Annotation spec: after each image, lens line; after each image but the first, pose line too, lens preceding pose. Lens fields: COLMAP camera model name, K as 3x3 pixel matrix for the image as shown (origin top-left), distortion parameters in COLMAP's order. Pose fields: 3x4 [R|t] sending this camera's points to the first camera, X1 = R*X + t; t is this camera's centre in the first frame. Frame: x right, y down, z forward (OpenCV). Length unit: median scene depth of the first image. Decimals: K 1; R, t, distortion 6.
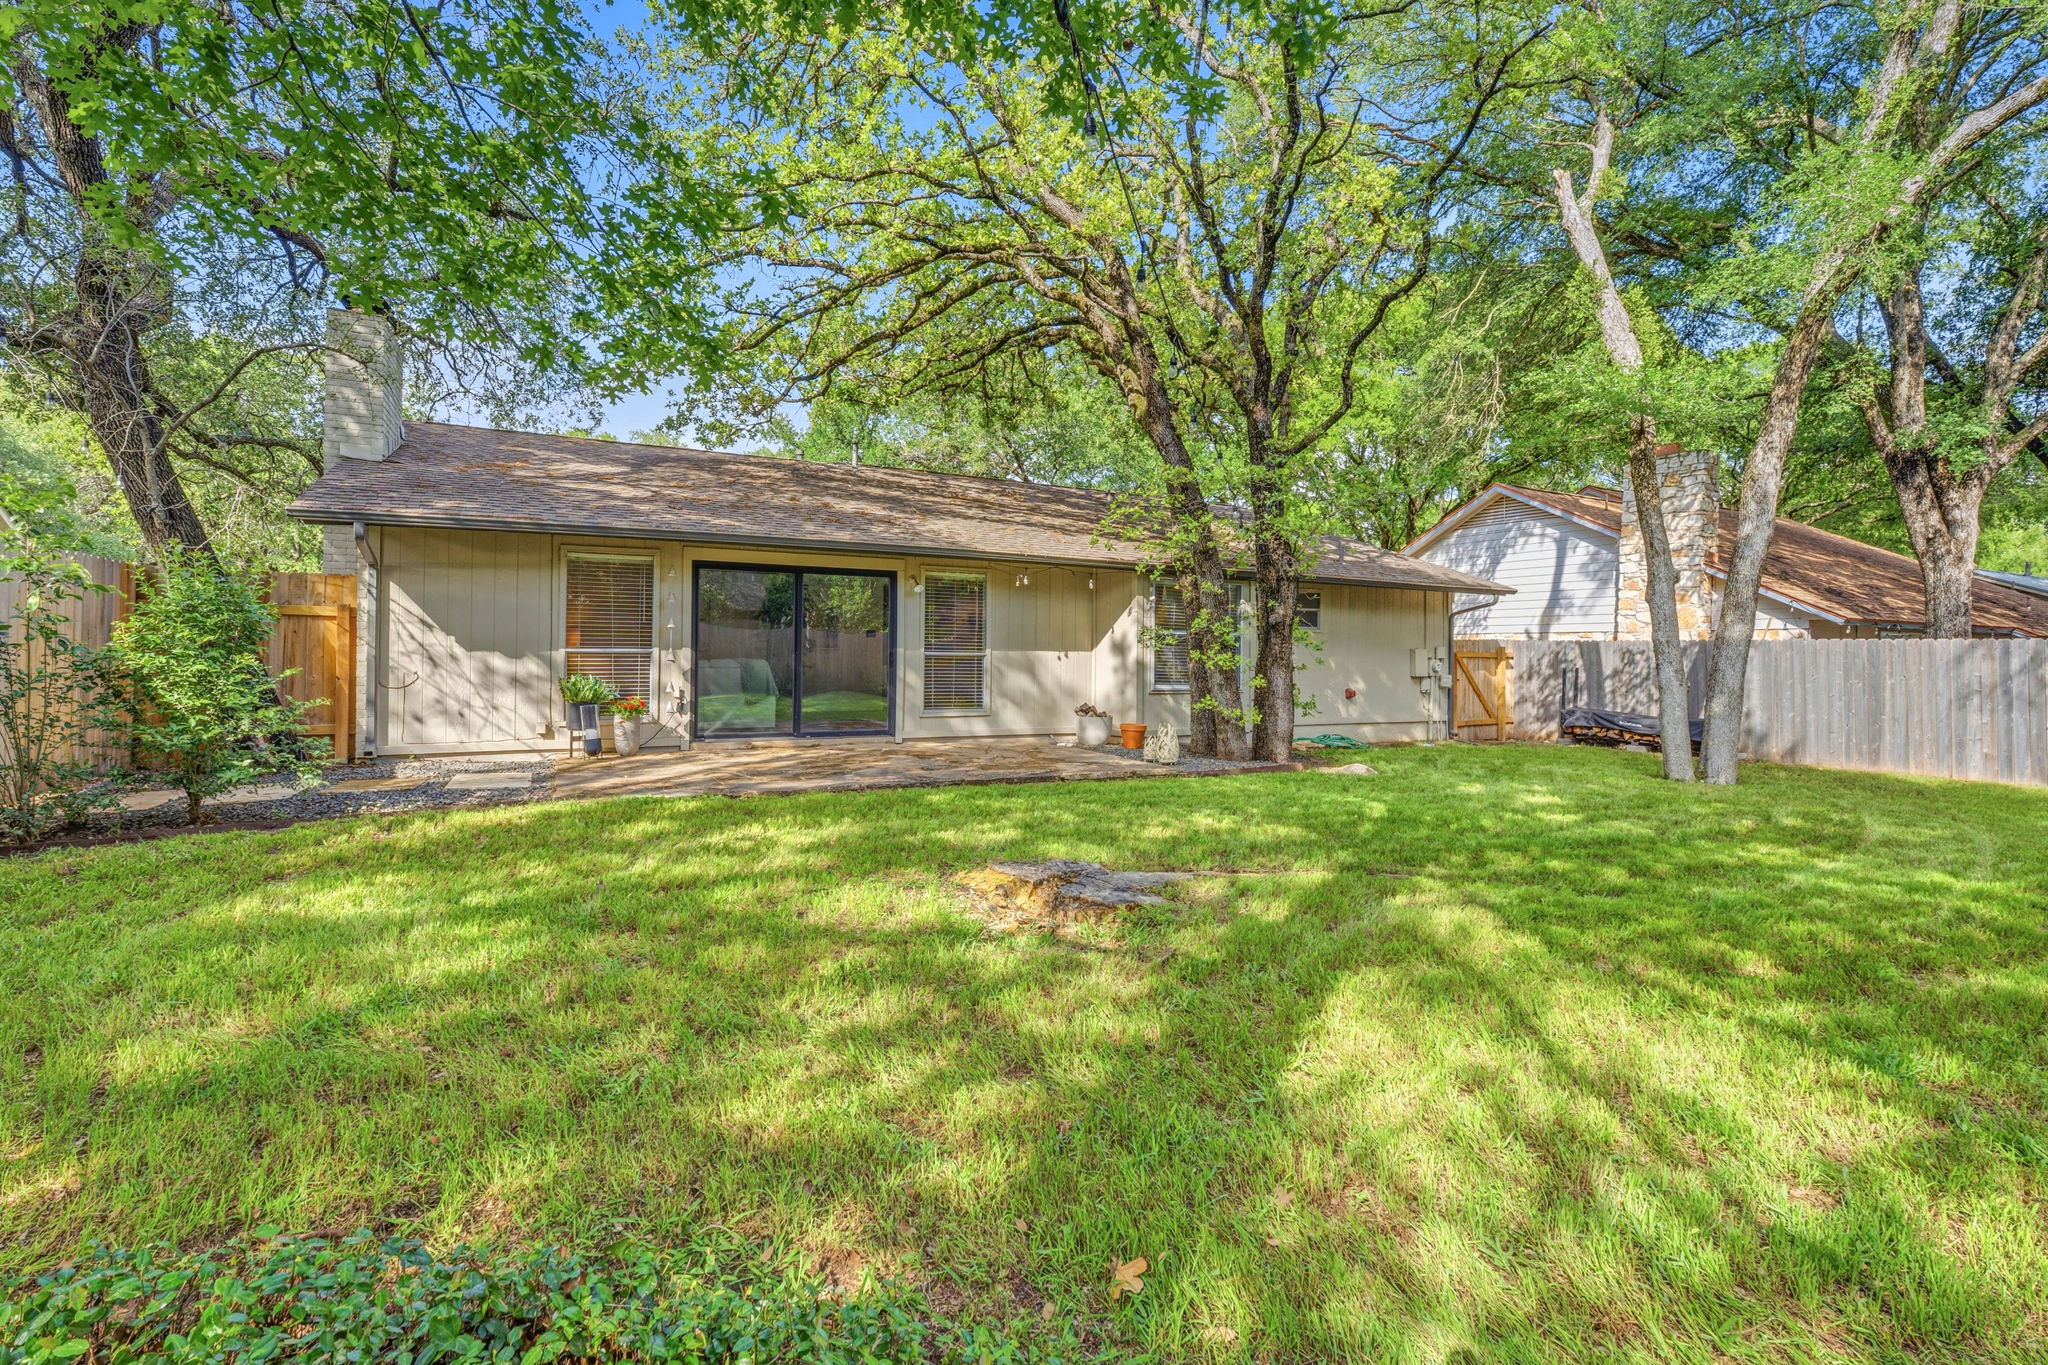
lens RADIAL K [[920.3, 0, 1027.9], [0, 920.3, 658.5], [0, 0, 1]] dist [-0.002131, 0.000201]
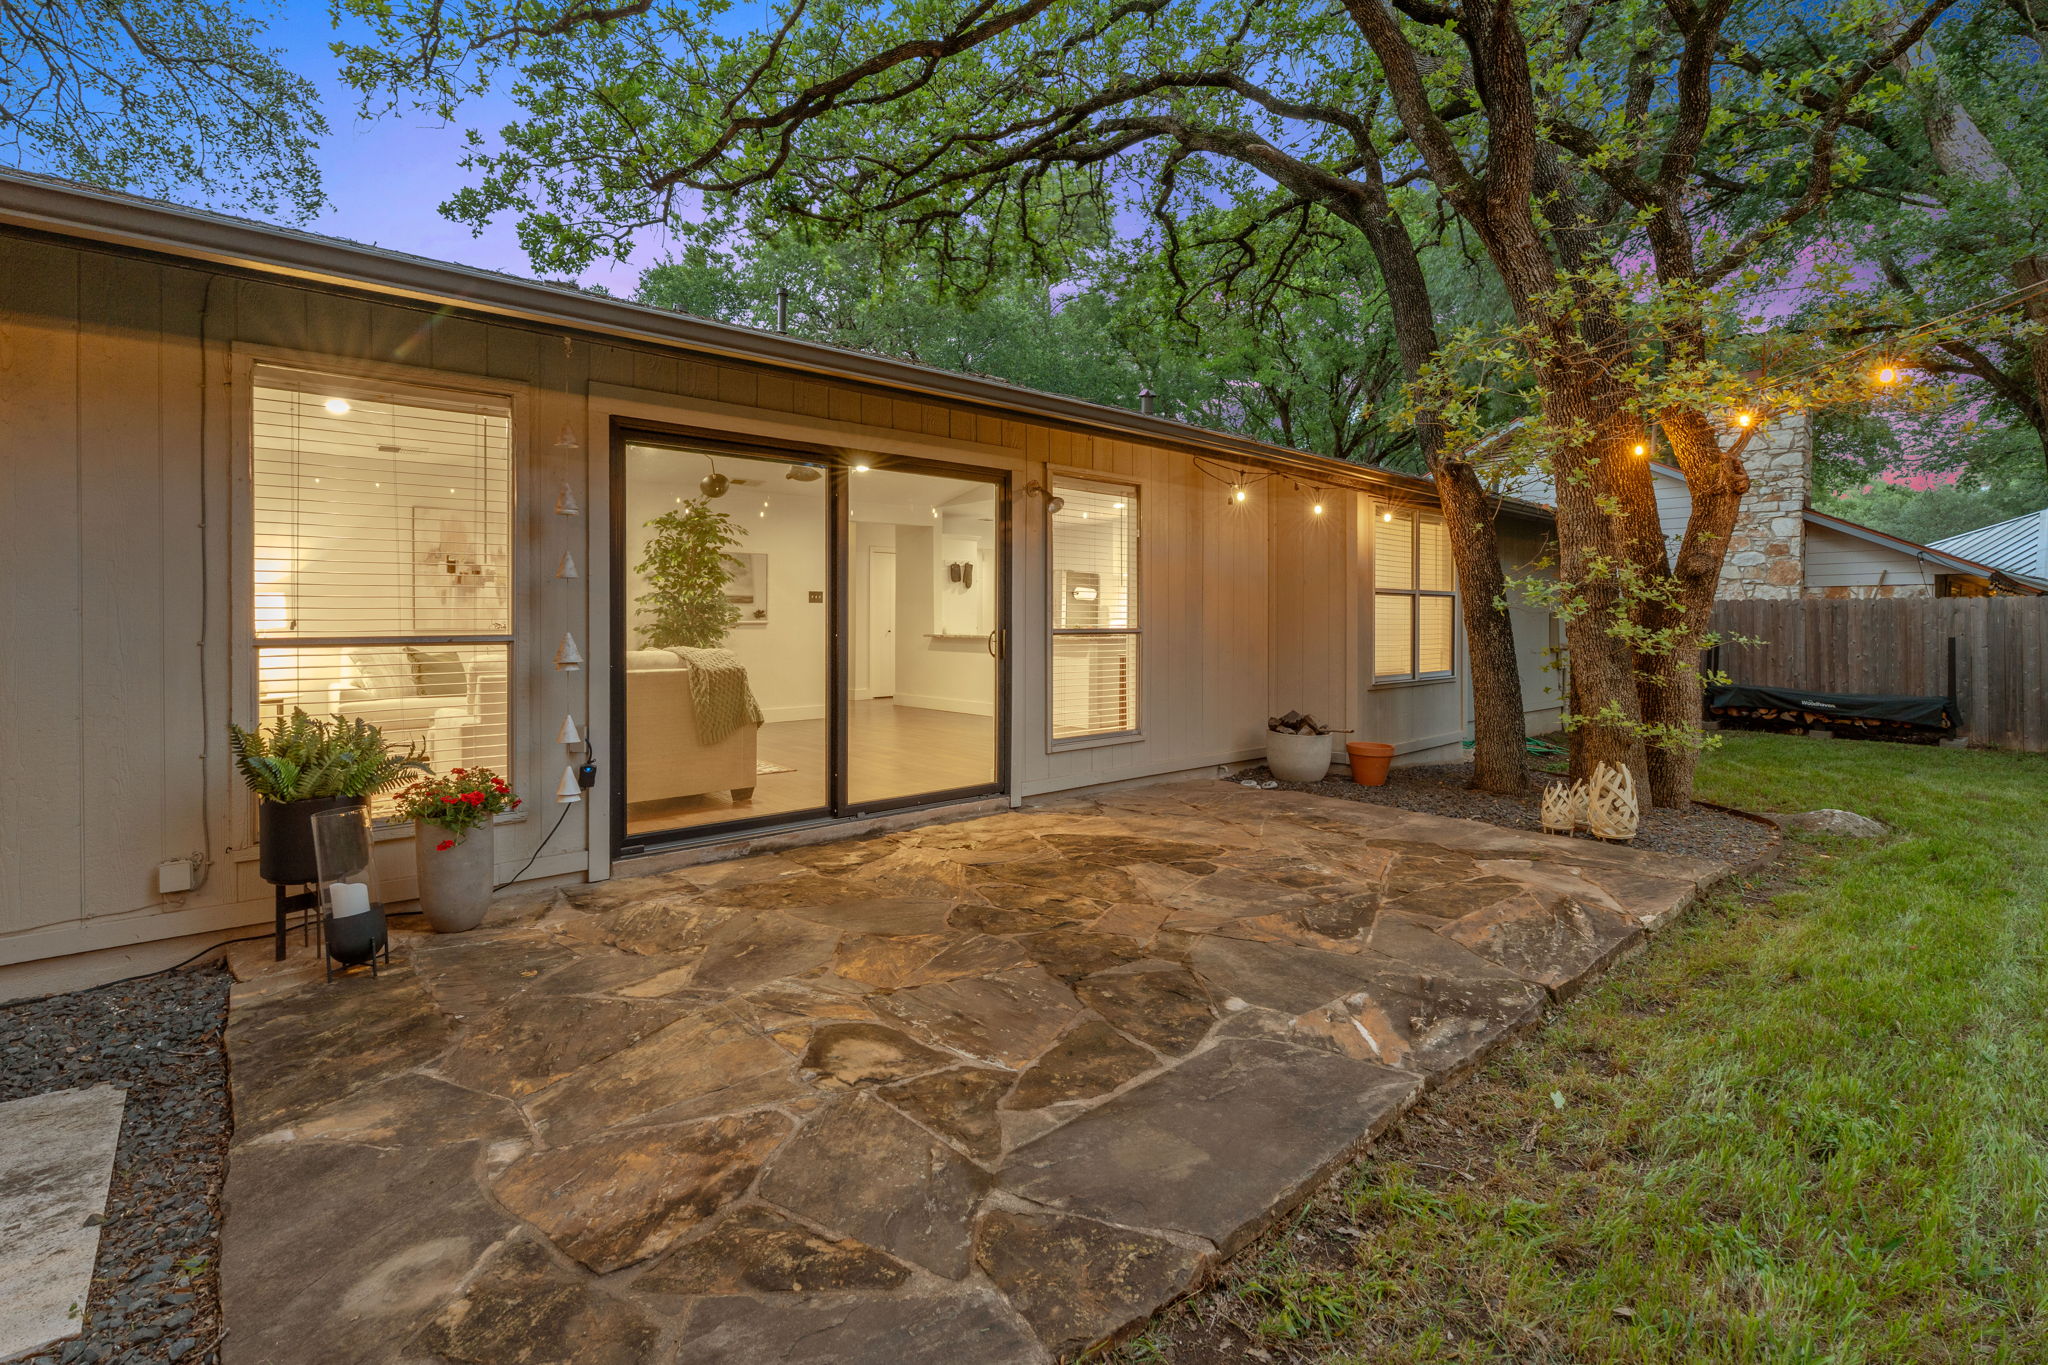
lens RADIAL K [[920.4, 0, 1018.8], [0, 920.4, 635.6], [0, 0, 1]] dist [-0.001955, -0.000531]
pose [[0.972537, -0.015797, 0.232210, -0.203885], [0.012692, 0.999809, 0.014858, -0.009244], [-0.232401, -0.011502, 0.972552, 0.400085]]
